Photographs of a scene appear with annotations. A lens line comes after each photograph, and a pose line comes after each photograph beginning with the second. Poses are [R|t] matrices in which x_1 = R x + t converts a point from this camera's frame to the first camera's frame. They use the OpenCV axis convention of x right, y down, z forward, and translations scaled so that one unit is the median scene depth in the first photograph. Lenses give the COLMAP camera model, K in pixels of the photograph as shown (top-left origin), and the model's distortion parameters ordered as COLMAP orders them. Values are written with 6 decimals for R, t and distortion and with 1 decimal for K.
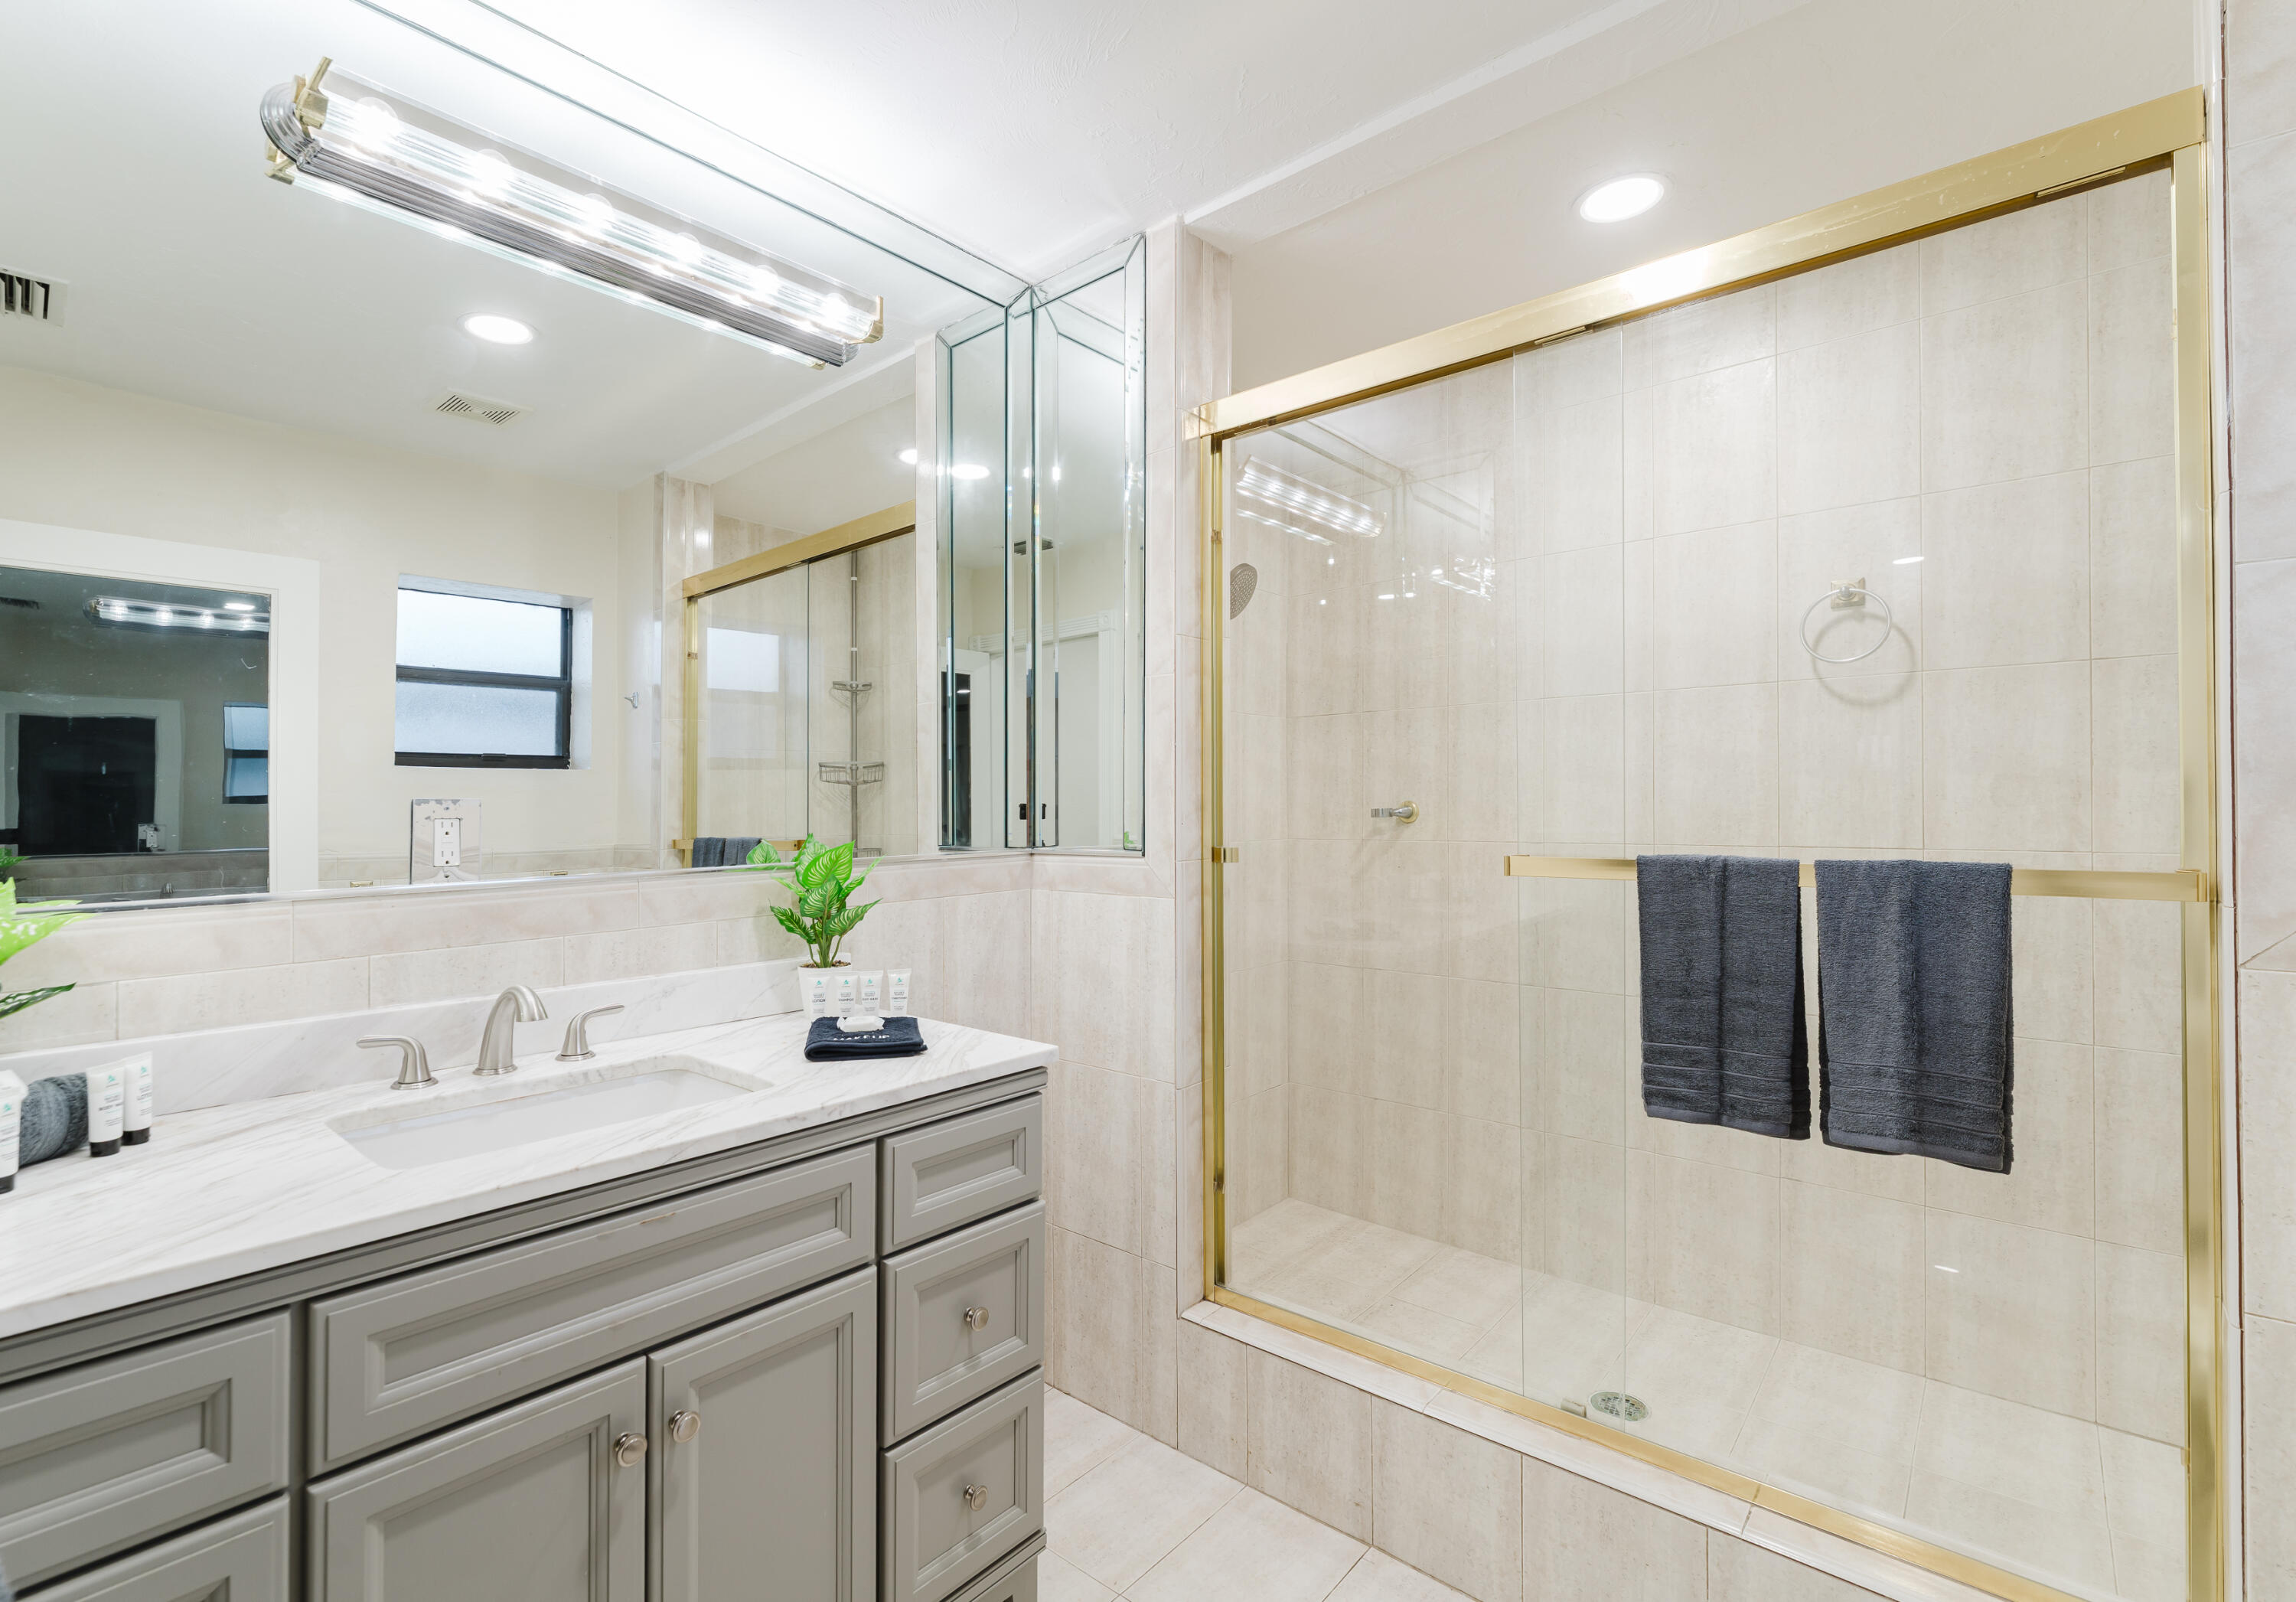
lens RADIAL K [[1033.3, 0, 1146.6], [0, 1033.3, 784.3], [0, 0, 1]] dist [0.003165, -0.006765]
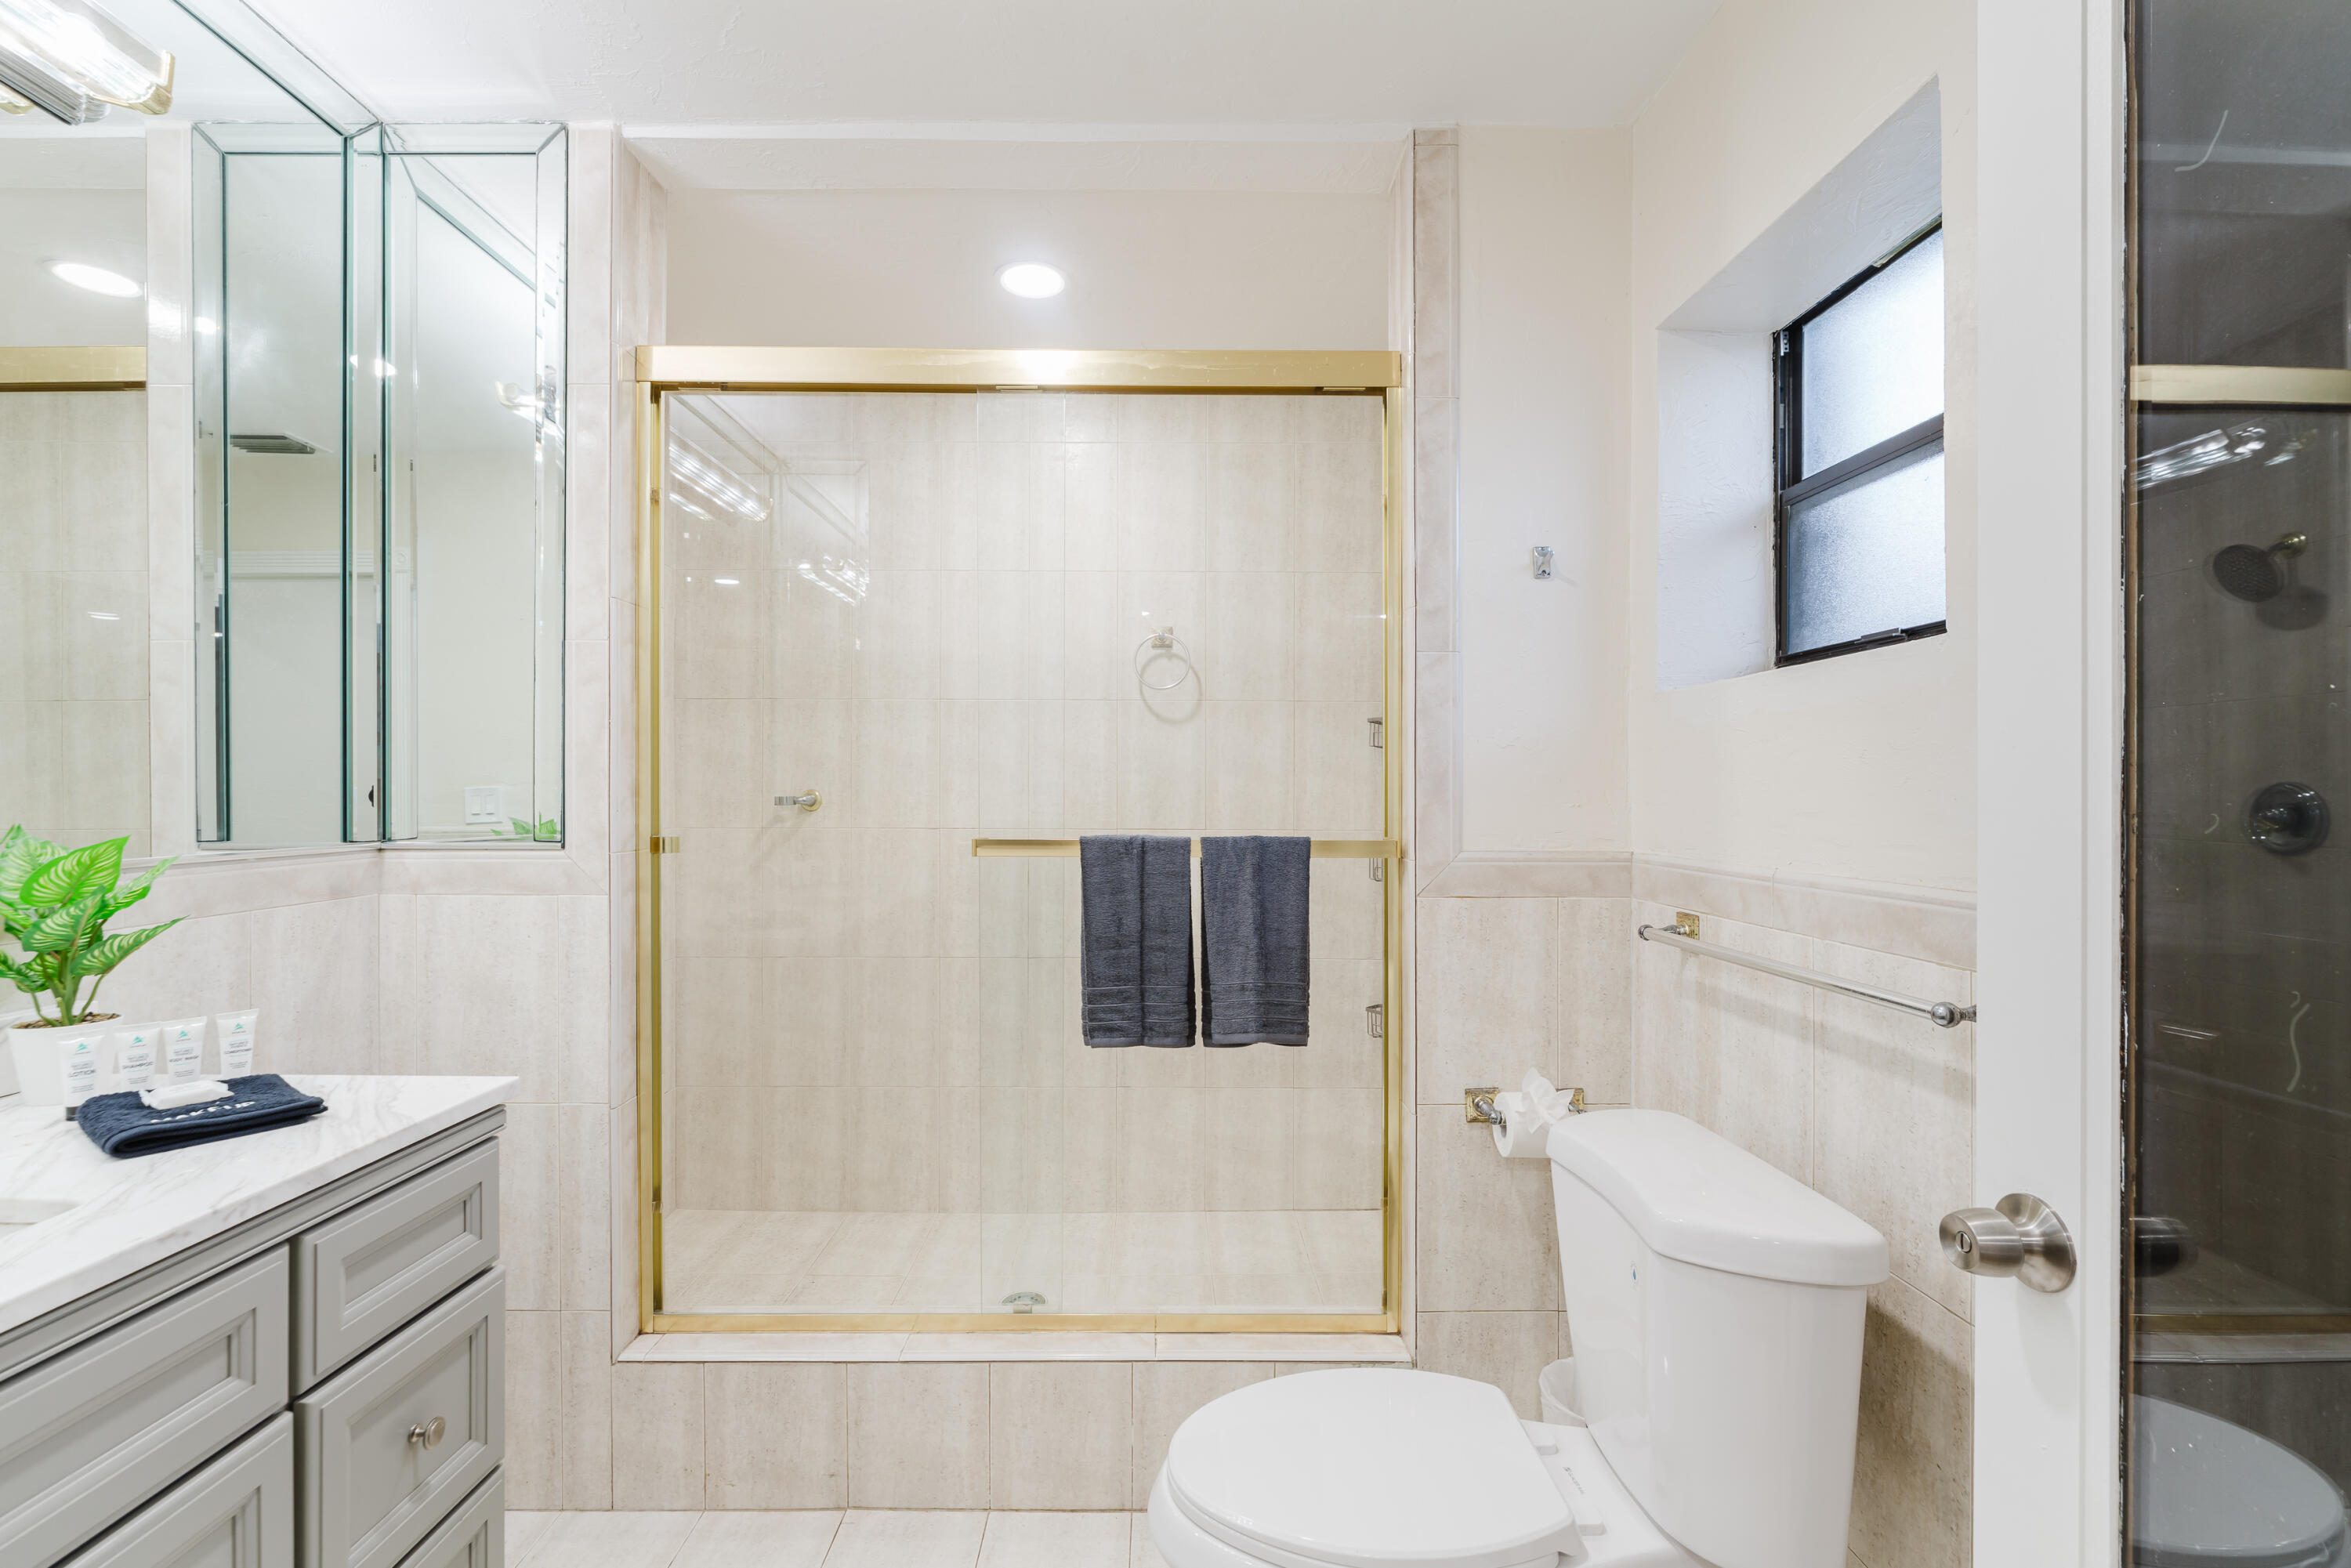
lens RADIAL K [[987.7, 0, 1175.5], [0, 987.7, 784.0], [0, 0, 1]] dist [-0.000782, 0.000074]
pose [[0.750159, 0.018184, 0.661007, -0.179848], [-0.023387, 0.999726, -0.000960, 0.005036], [-0.660844, -0.014739, 0.750379, 0.046478]]
